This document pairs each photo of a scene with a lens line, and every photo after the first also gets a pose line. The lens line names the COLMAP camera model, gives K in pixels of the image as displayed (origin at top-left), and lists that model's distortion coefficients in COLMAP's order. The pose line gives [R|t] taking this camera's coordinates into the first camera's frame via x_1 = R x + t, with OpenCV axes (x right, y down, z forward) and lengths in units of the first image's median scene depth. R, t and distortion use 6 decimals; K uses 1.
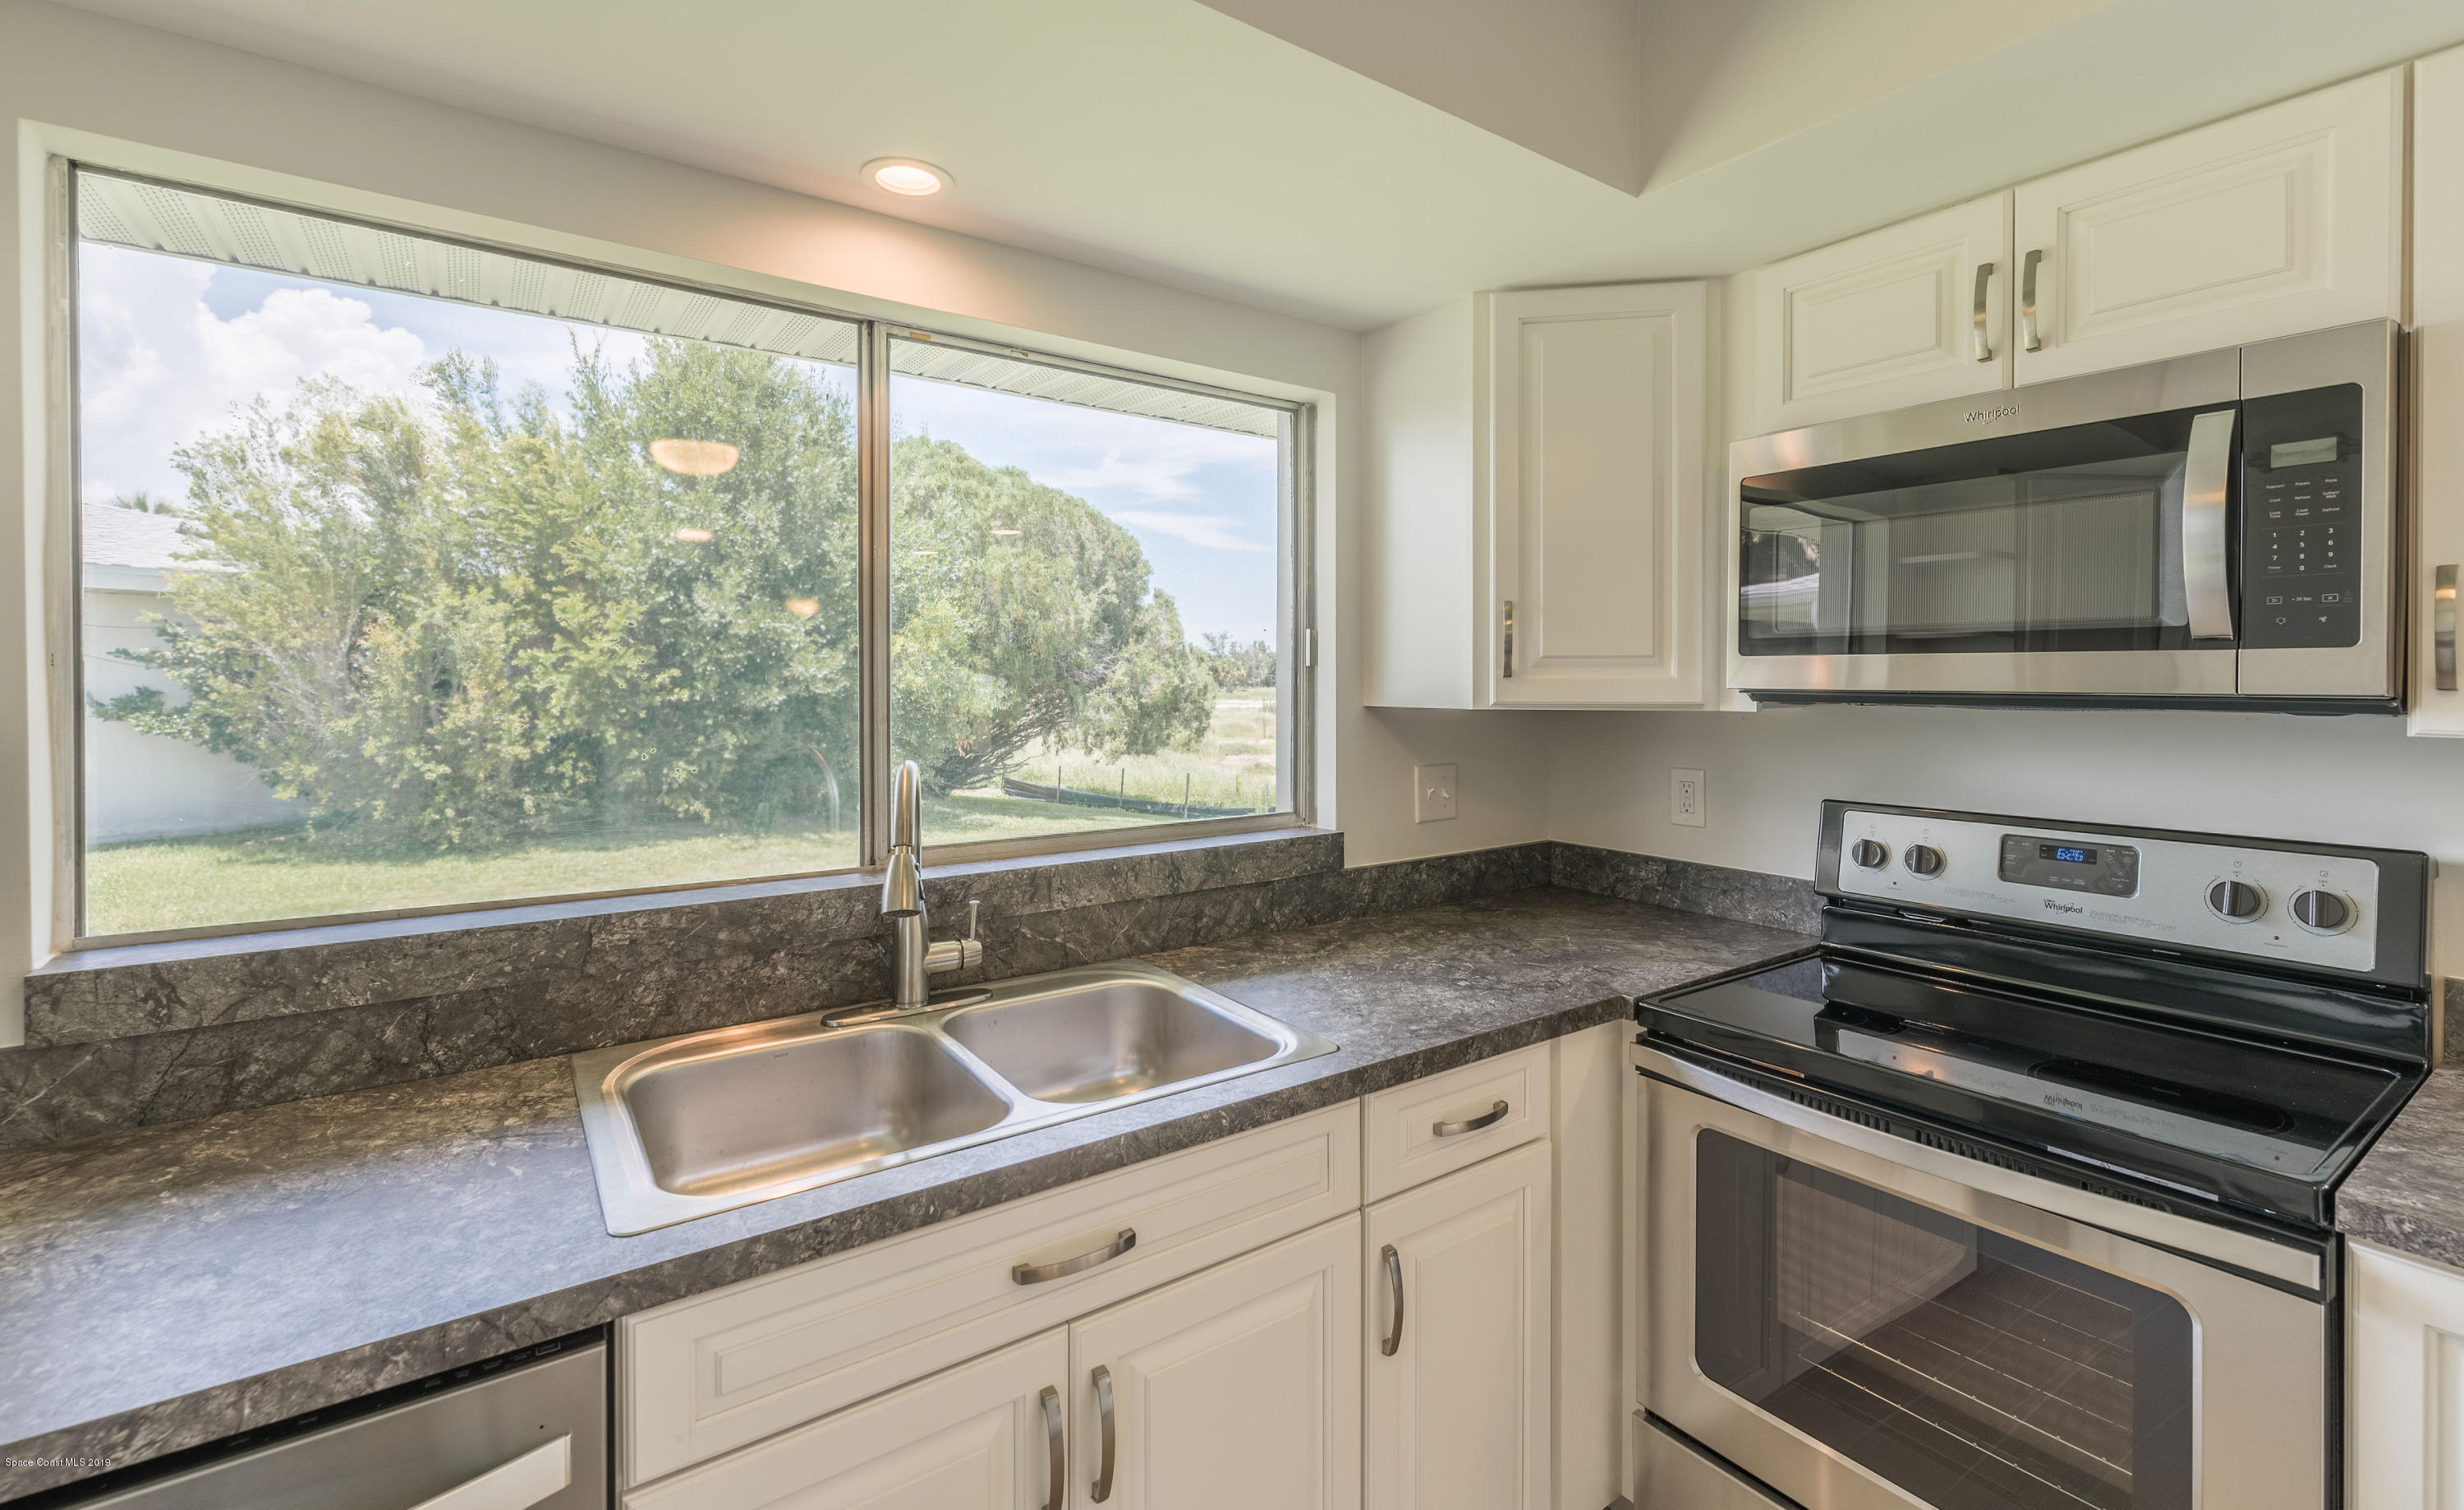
lens RADIAL K [[1065.5, 0, 1241.1], [0, 1065.5, 689.4], [0, 0, 1]] dist [0.000917, -0.001222]
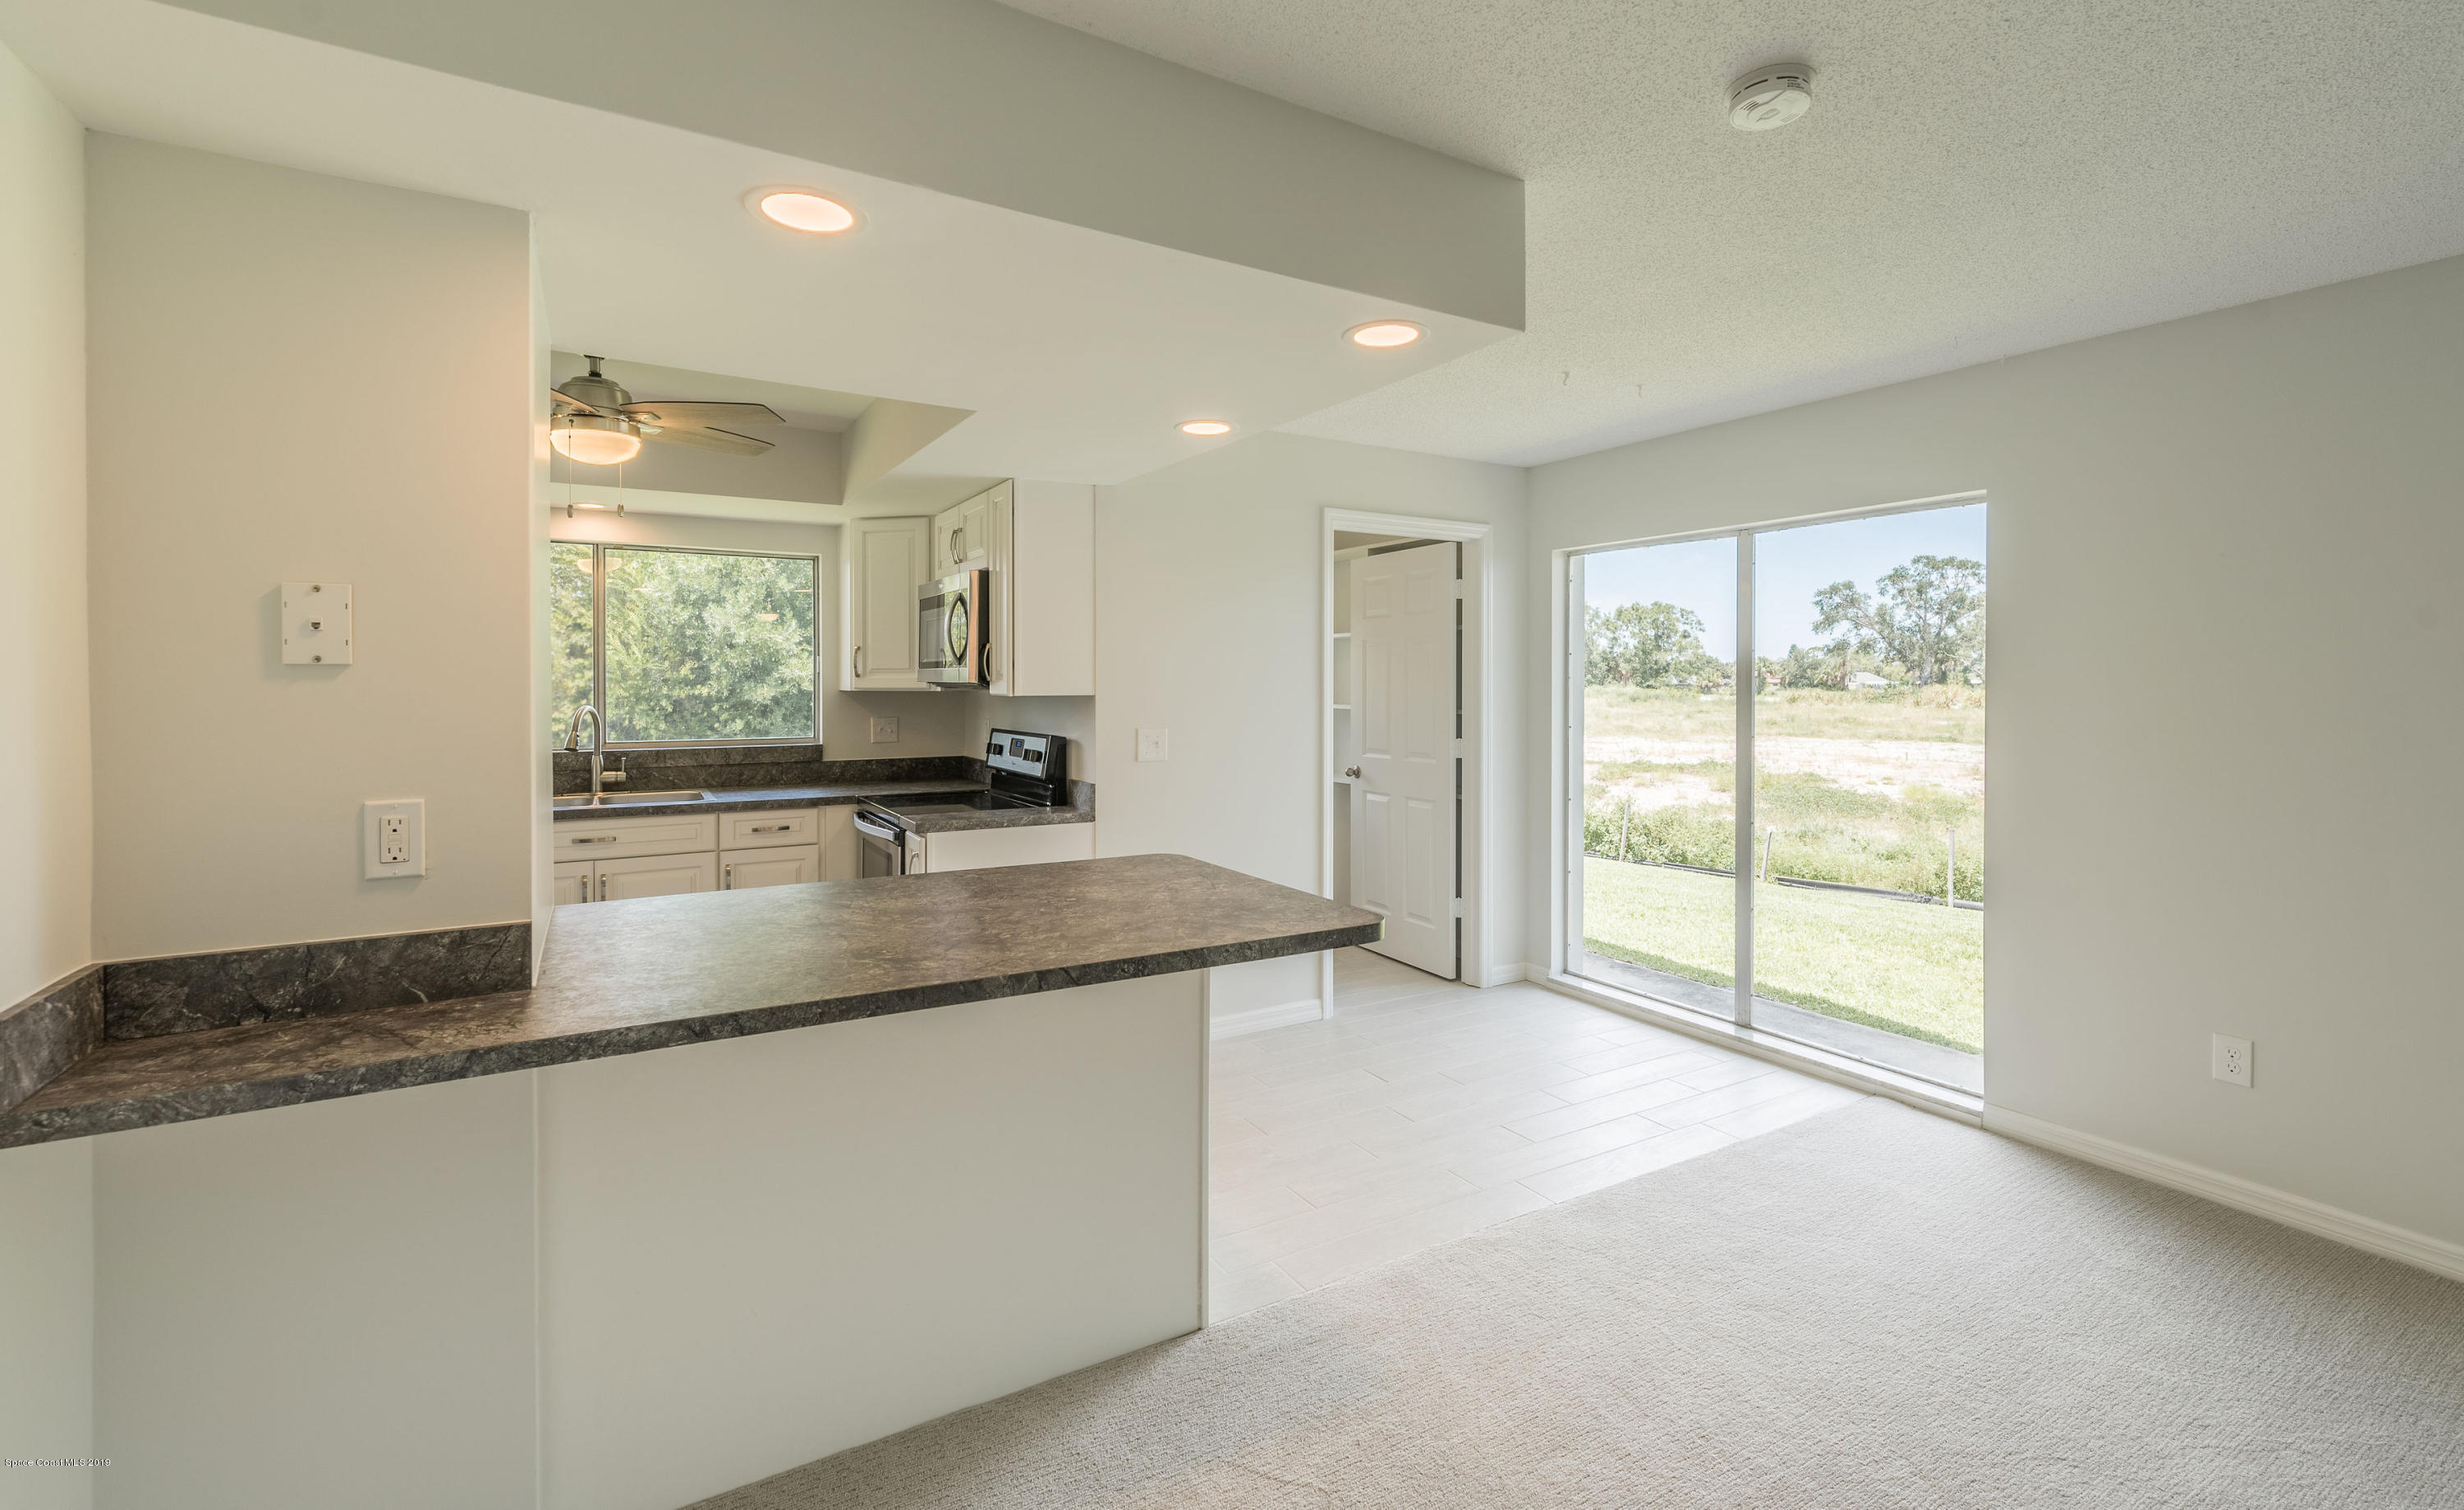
lens RADIAL K [[1065.5, 0, 1240.6], [0, 1065.5, 681.6], [0, 0, 1]] dist [0.000917, -0.001222]
pose [[0.997030, 0.001177, -0.077003, 1.417837], [-0.001753, 0.999971, -0.007414, 0.016822], [0.076992, 0.007527, 0.997003, -1.486184]]
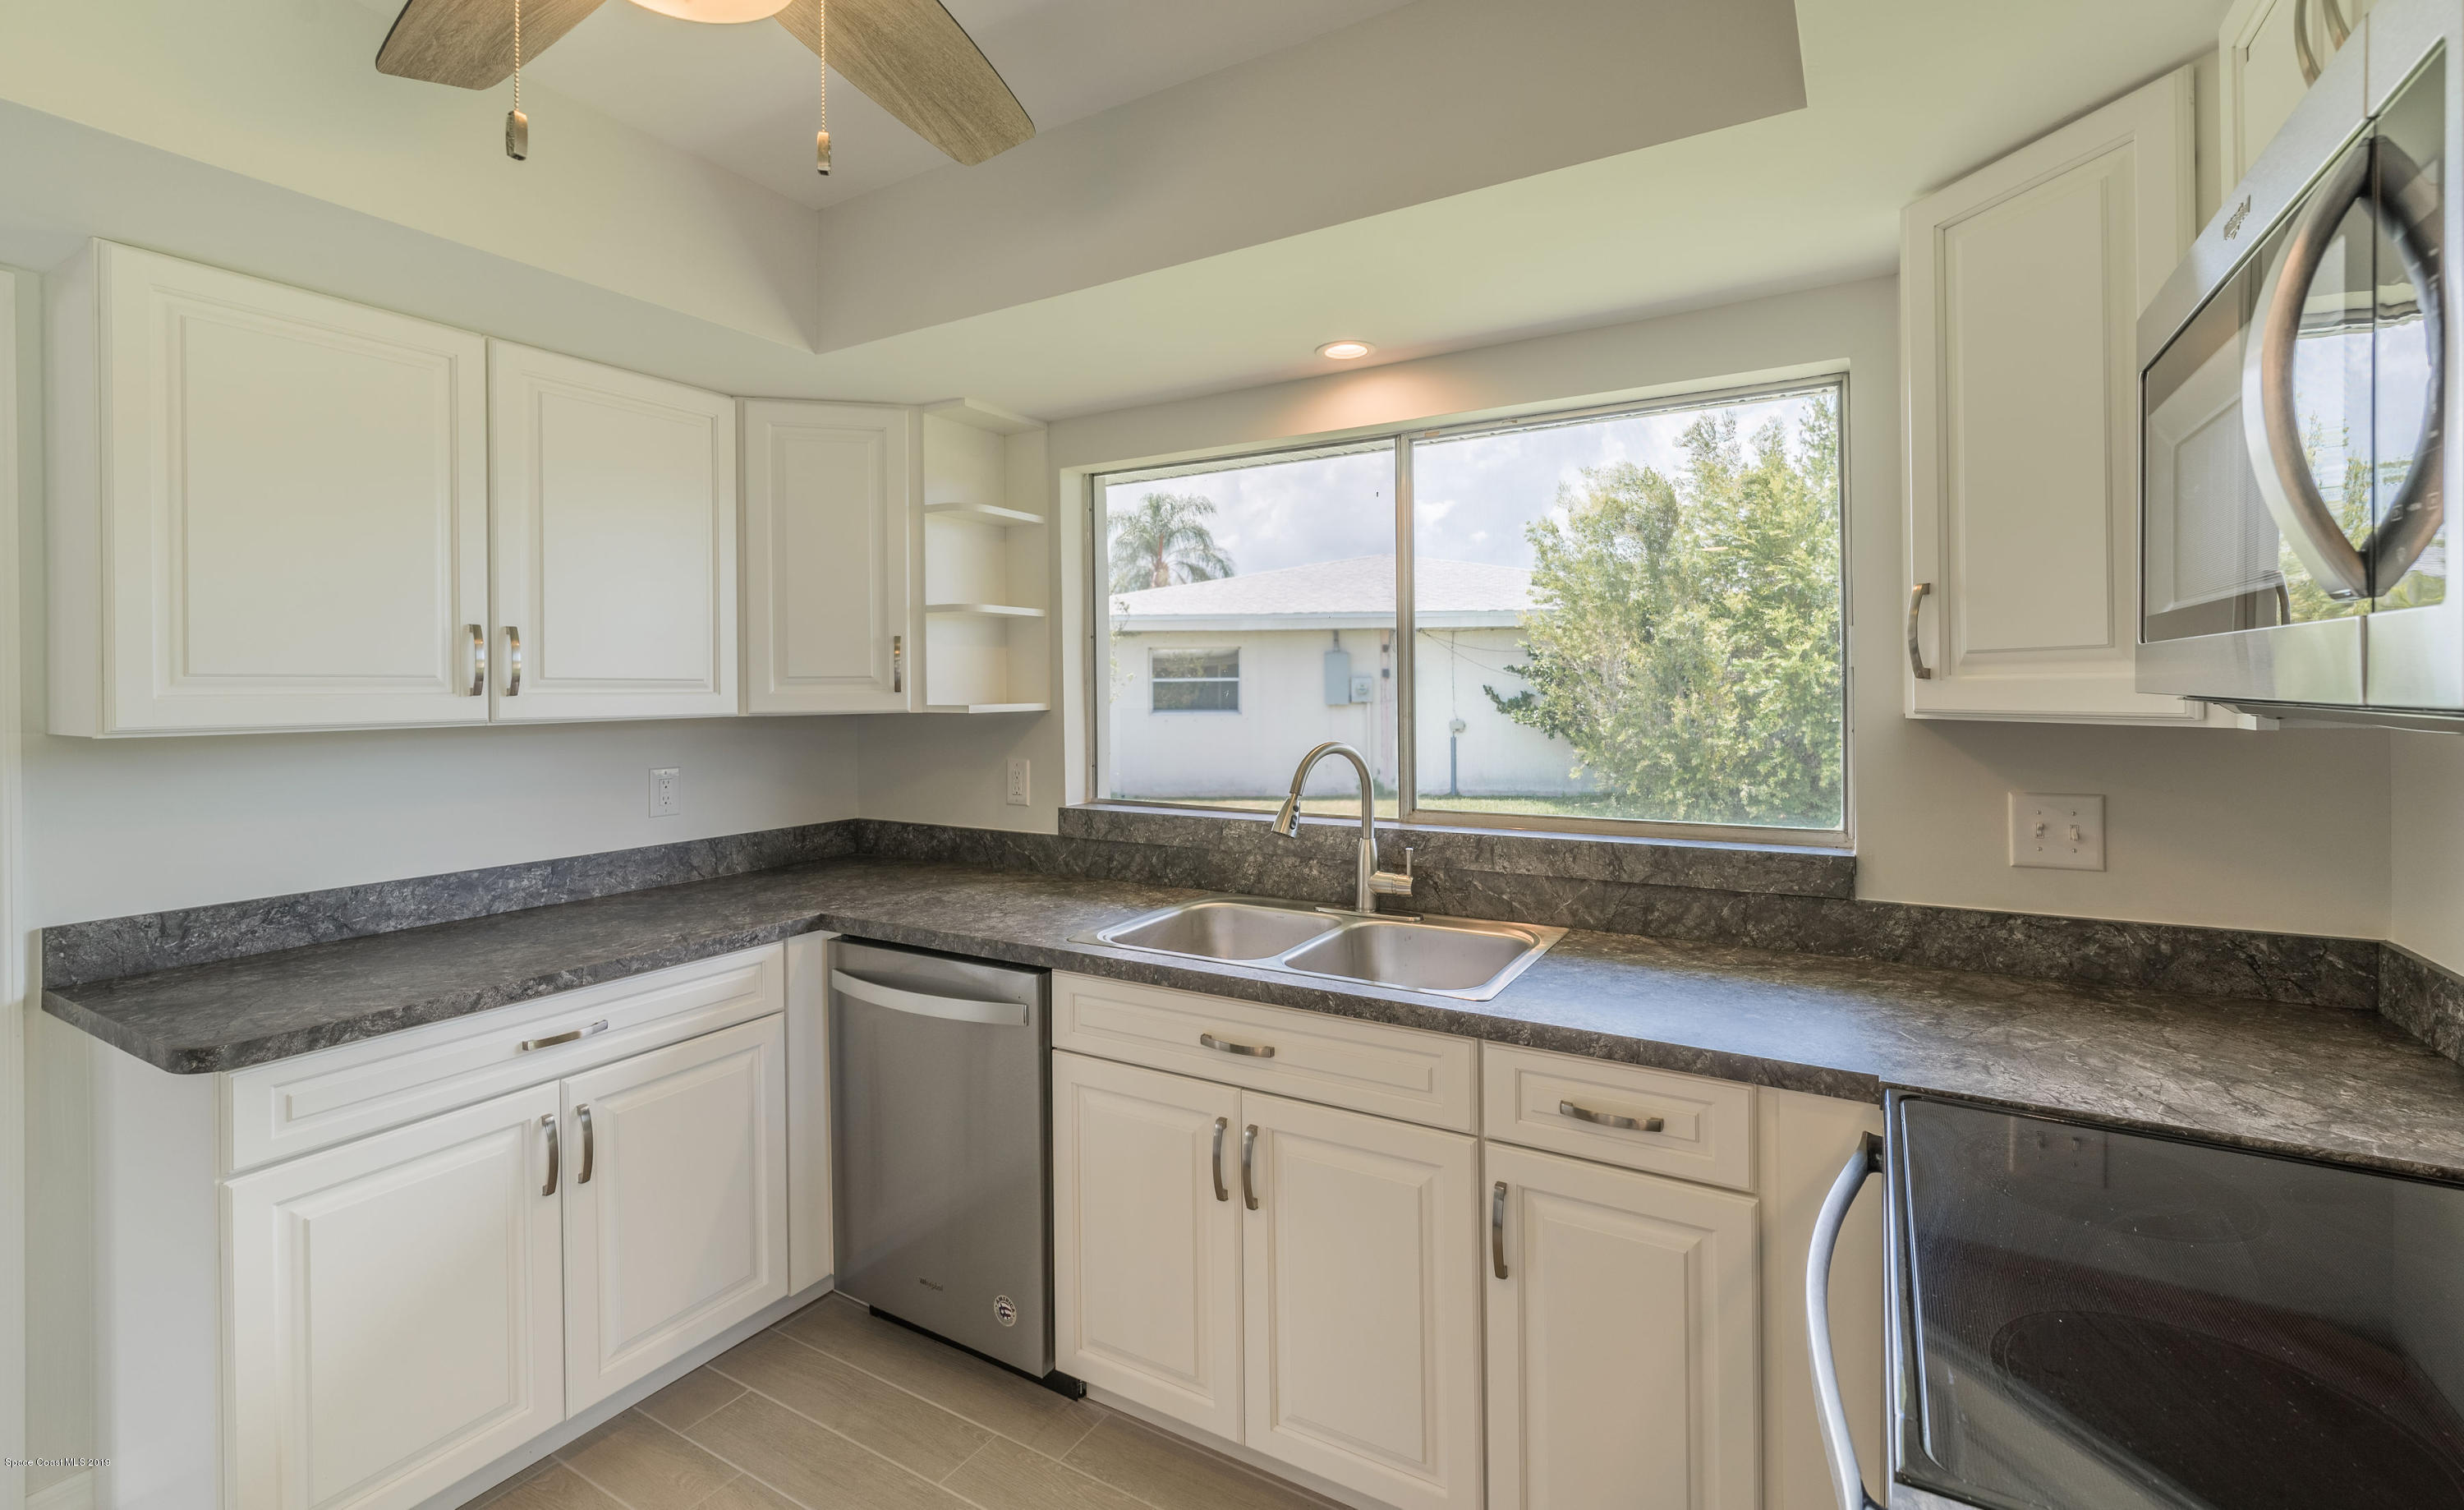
lens RADIAL K [[1065.5, 0, 1228.6], [0, 1065.5, 688.3], [0, 0, 1]] dist [0.000917, -0.001222]
pose [[0.405071, -0.004144, -0.914276, 0.828167], [0.000438, 0.999990, -0.004339, -0.000906], [0.914285, 0.001357, 0.405069, 0.211761]]
